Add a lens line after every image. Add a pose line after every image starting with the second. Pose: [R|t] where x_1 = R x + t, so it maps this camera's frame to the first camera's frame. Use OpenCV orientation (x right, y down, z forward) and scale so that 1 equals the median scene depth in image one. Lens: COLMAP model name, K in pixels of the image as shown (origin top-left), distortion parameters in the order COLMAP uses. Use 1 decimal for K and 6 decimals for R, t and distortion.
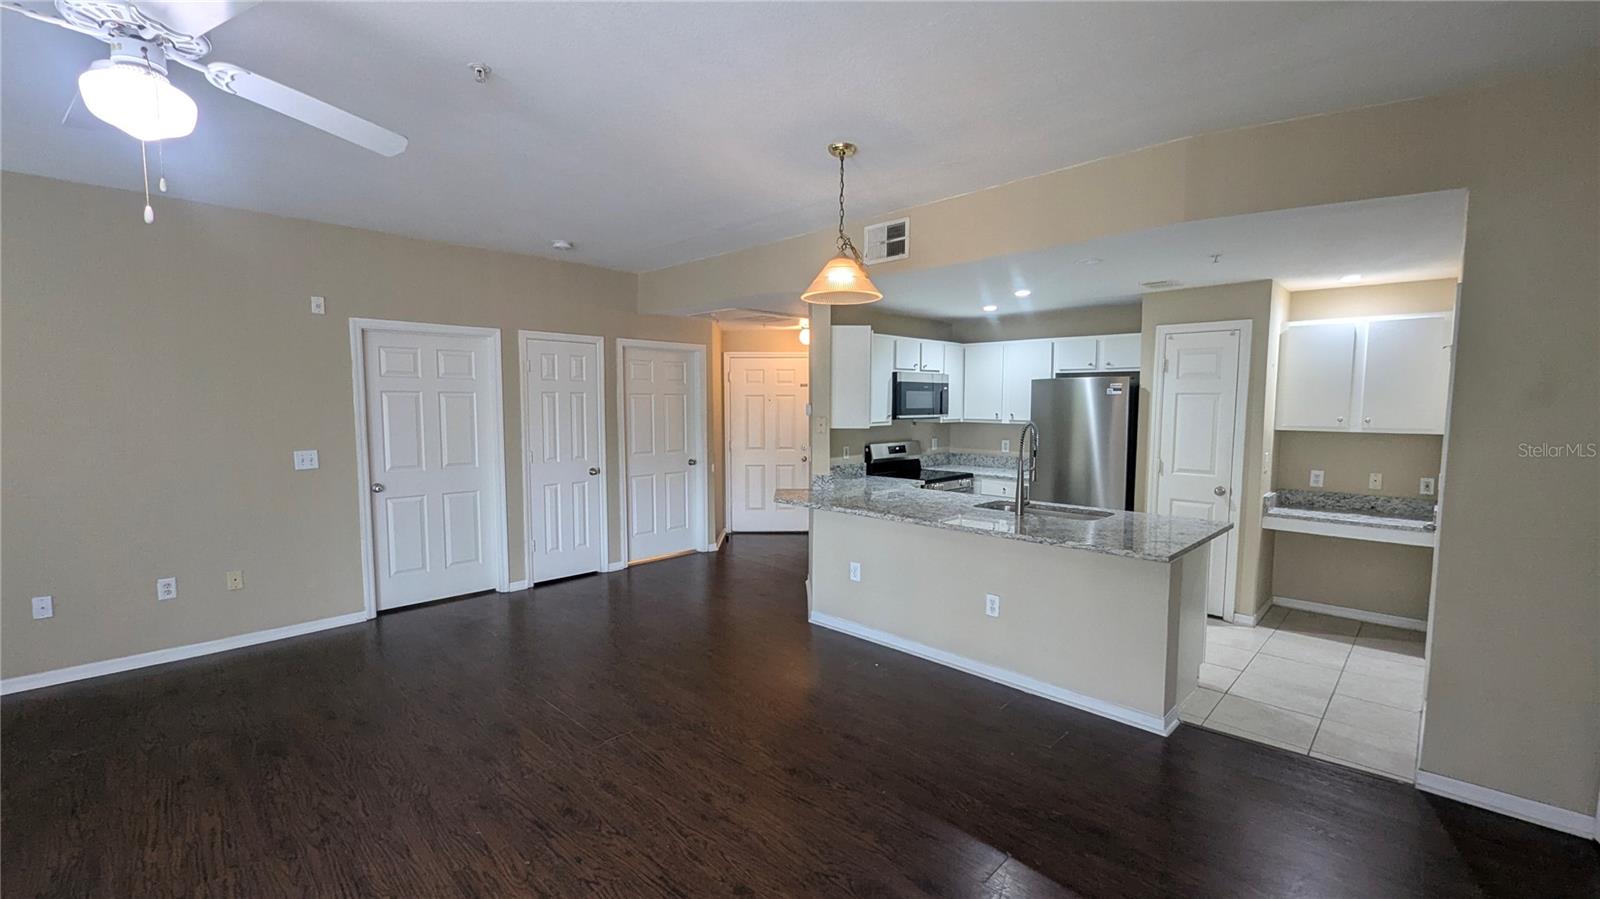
lens RADIAL K [[659.7, 0, 798.8], [0, 659.7, 455.8], [0, 0, 1]] dist [0.000475, -0.000750]
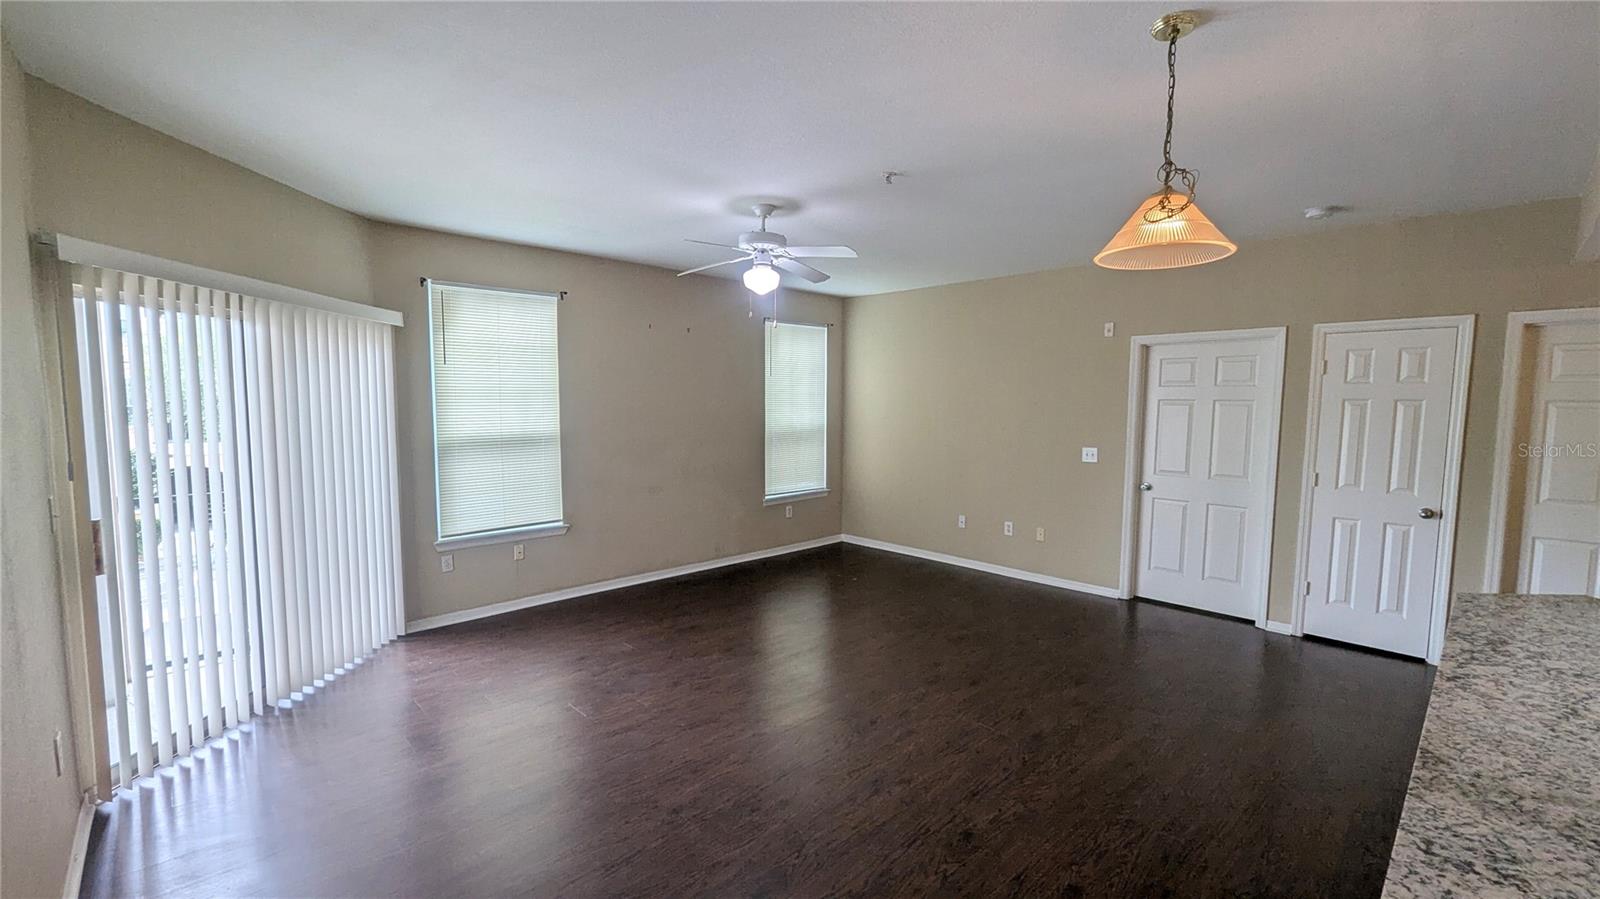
lens RADIAL K [[659.7, 0, 796.1], [0, 659.7, 457.1], [0, 0, 1]] dist [0.000475, -0.000750]
pose [[-0.034717, 0.081850, -0.996040, 0.475094], [-0.089349, 0.992395, 0.084665, -0.041457], [0.995395, 0.091935, -0.027140, 0.431639]]
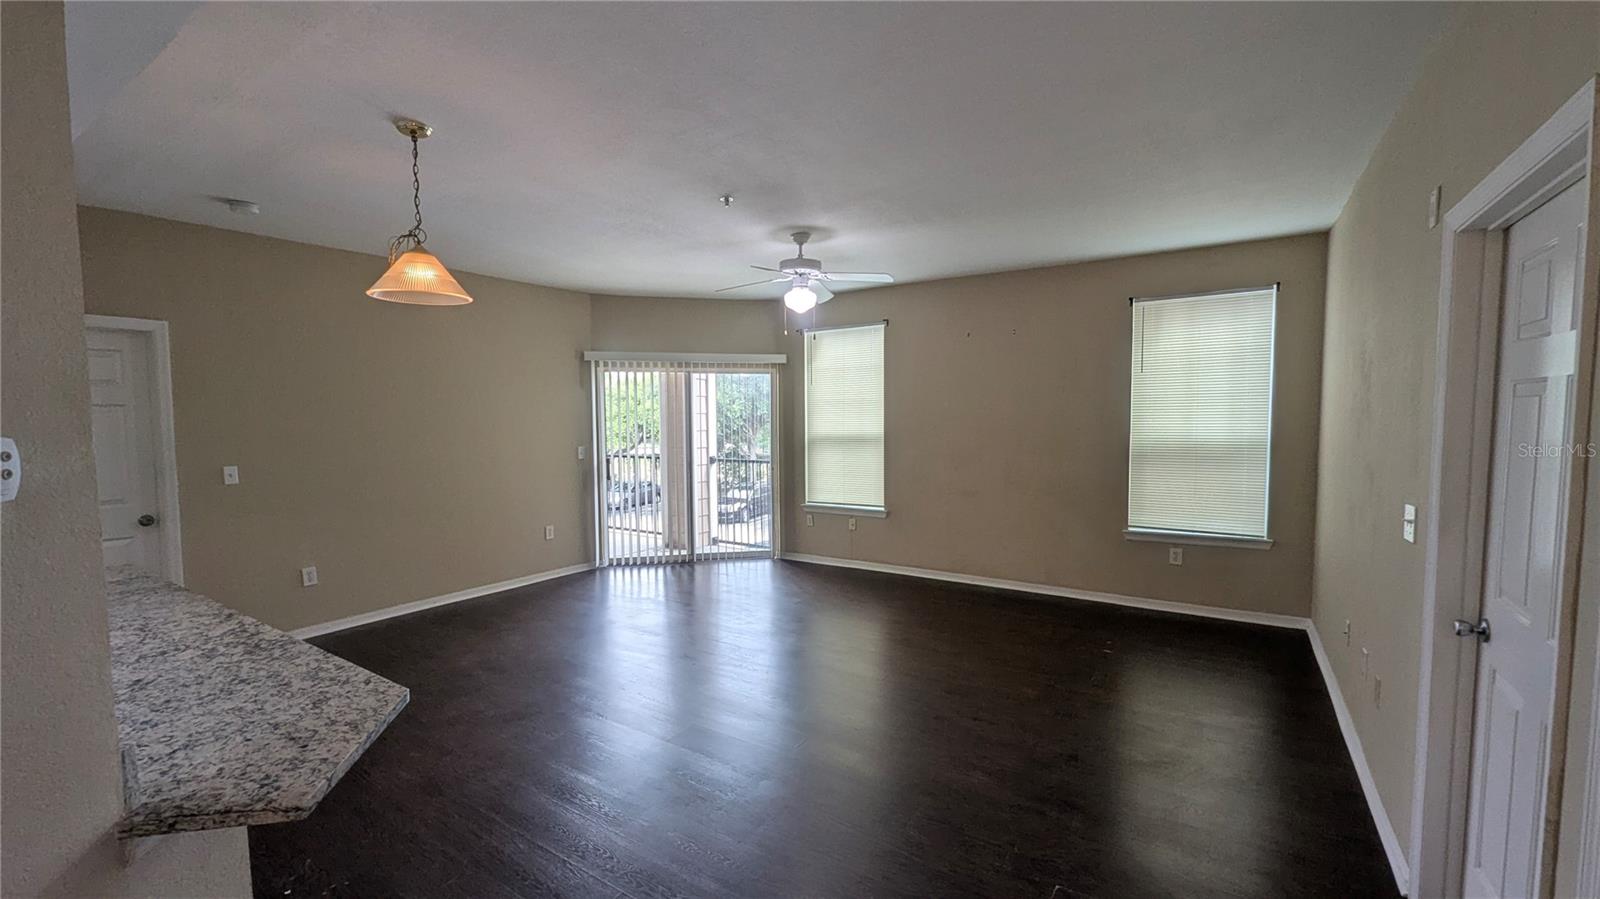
lens RADIAL K [[659.7, 0, 799.3], [0, 659.7, 455.3], [0, 0, 1]] dist [0.000475, -0.000750]
pose [[-0.981292, 0.018196, -0.191662, -0.167984], [-0.009928, 0.989416, 0.144764, -0.103708], [0.192267, 0.143958, -0.970726, 1.269923]]
